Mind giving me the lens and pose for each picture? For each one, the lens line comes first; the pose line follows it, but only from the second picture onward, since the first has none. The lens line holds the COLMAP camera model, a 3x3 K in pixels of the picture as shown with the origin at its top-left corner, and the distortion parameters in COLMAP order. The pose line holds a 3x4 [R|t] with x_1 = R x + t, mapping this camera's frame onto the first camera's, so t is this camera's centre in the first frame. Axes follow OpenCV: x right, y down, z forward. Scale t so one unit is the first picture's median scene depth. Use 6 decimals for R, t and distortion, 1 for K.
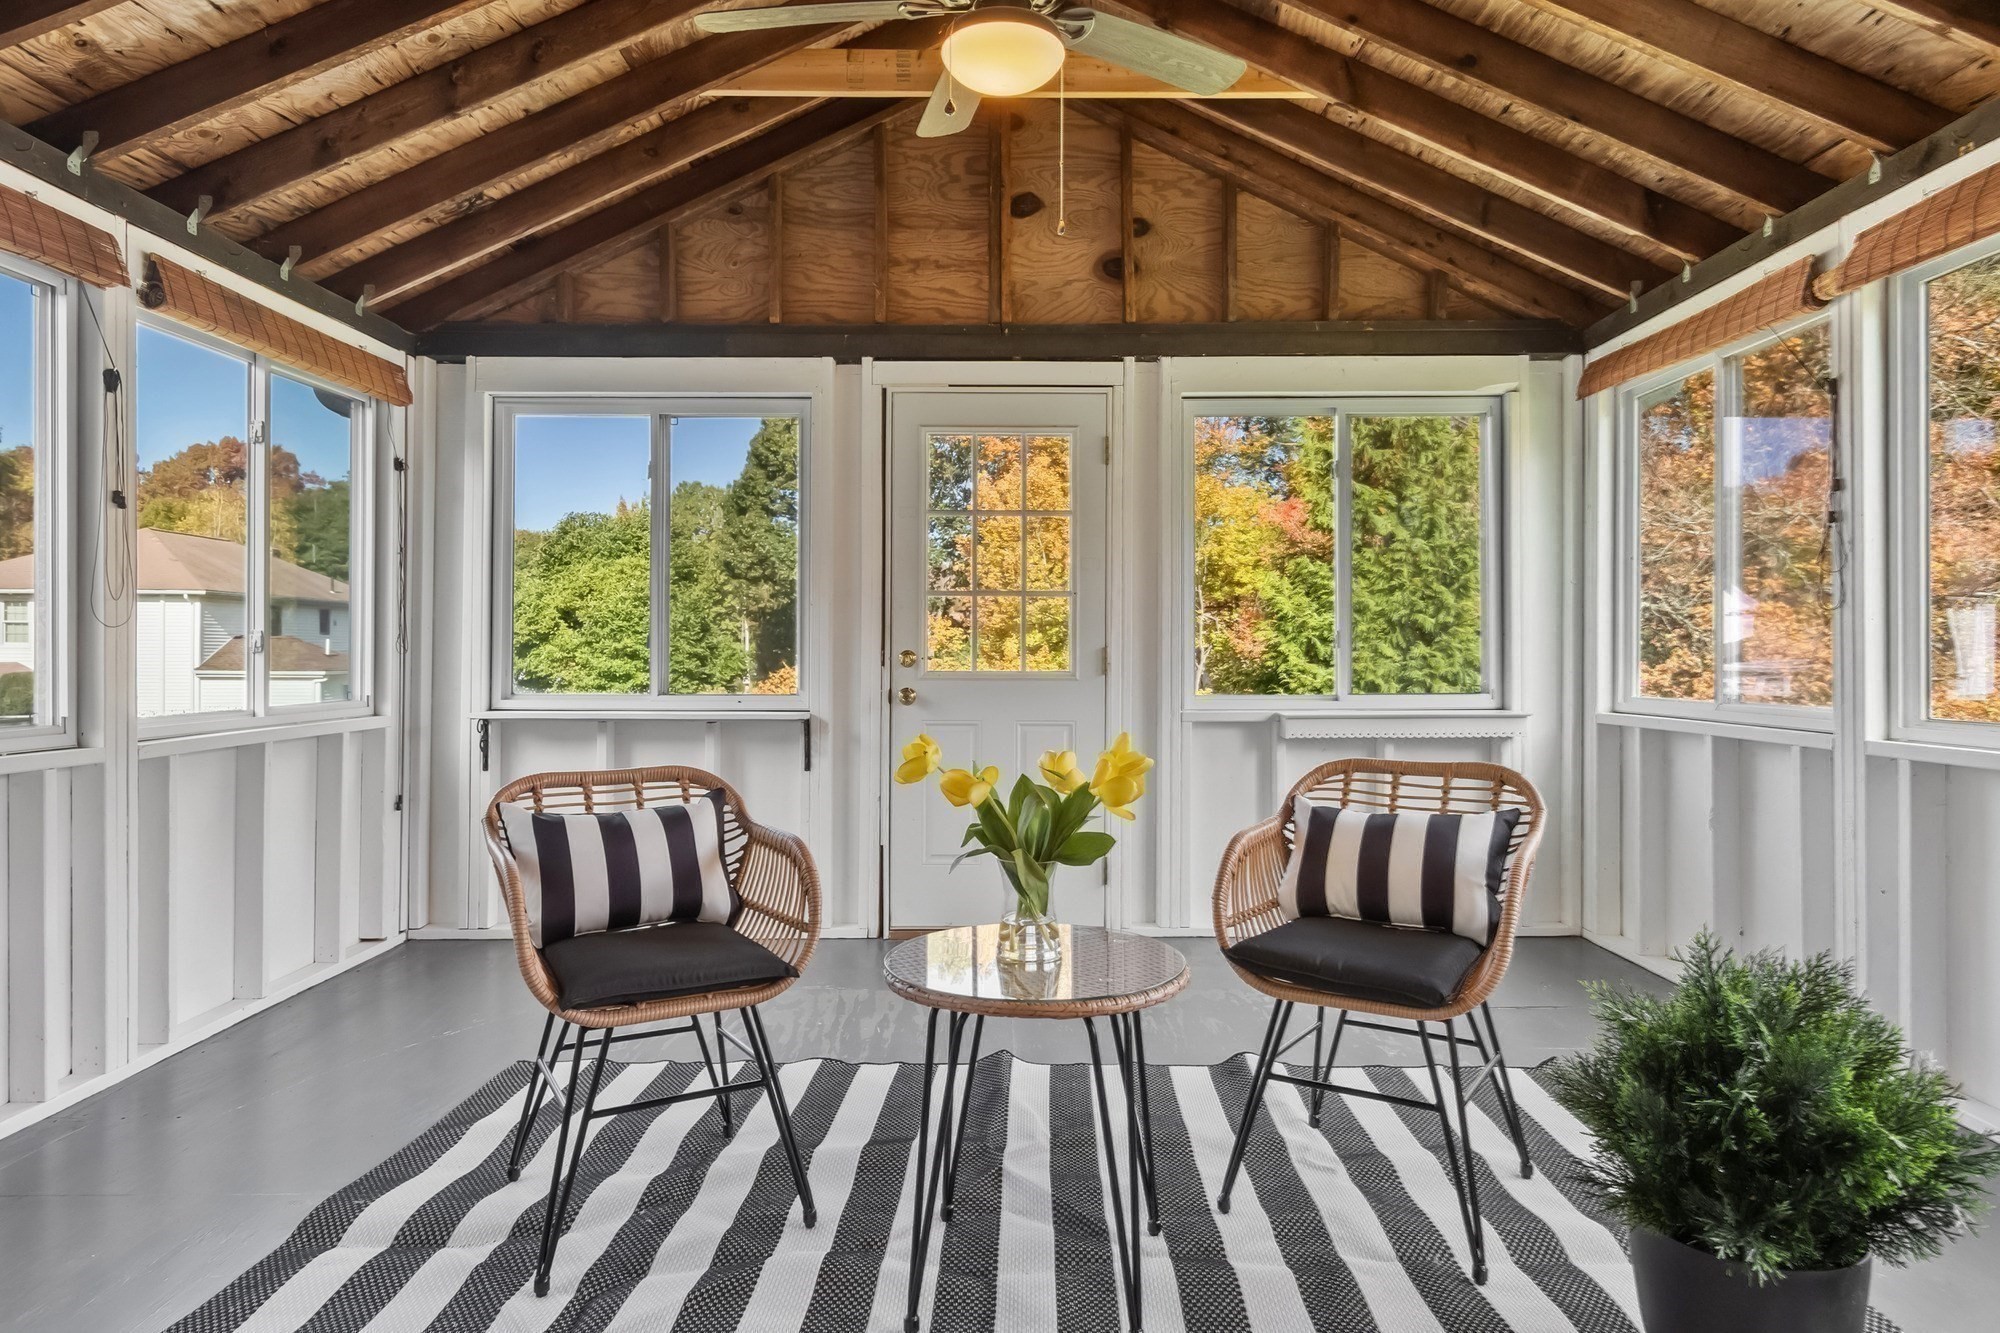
lens RADIAL K [[1149.7, 0, 1000.4], [0, 1149.7, 648.7], [0, 0, 1]] dist [0.003133, -0.000100]
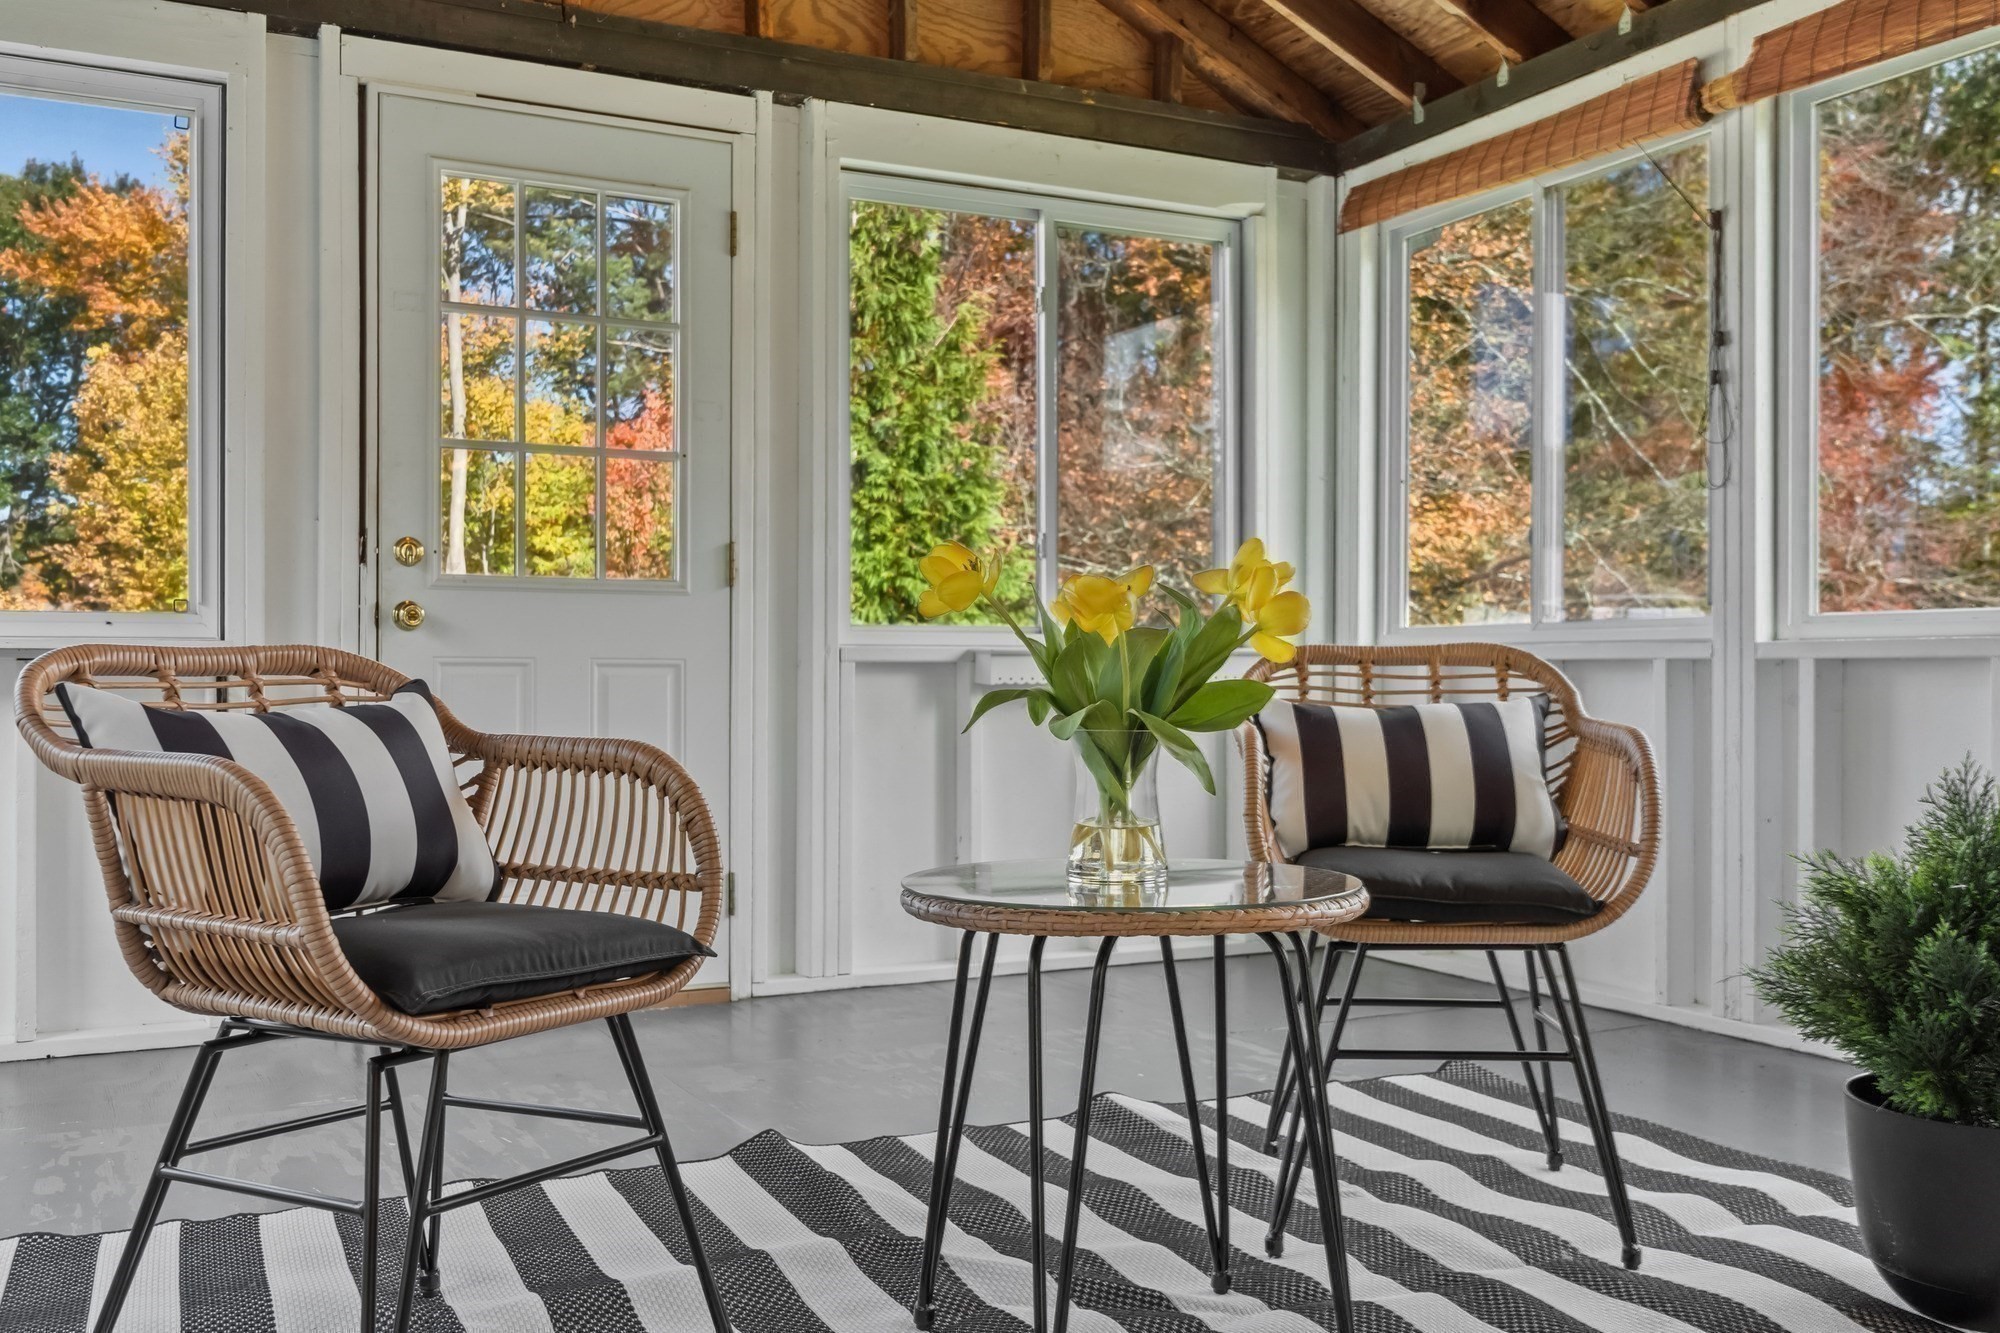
lens RADIAL K [[1769.2, 0, 1003.0], [0, 1769.2, 679.5], [0, 0, 1]] dist [-0.010846, 0.009331]
pose [[0.896422, -0.002803, 0.443192, -0.204780], [-0.003541, 0.999903, 0.013487, 0.059638], [-0.443187, -0.013659, 0.896325, 0.055025]]
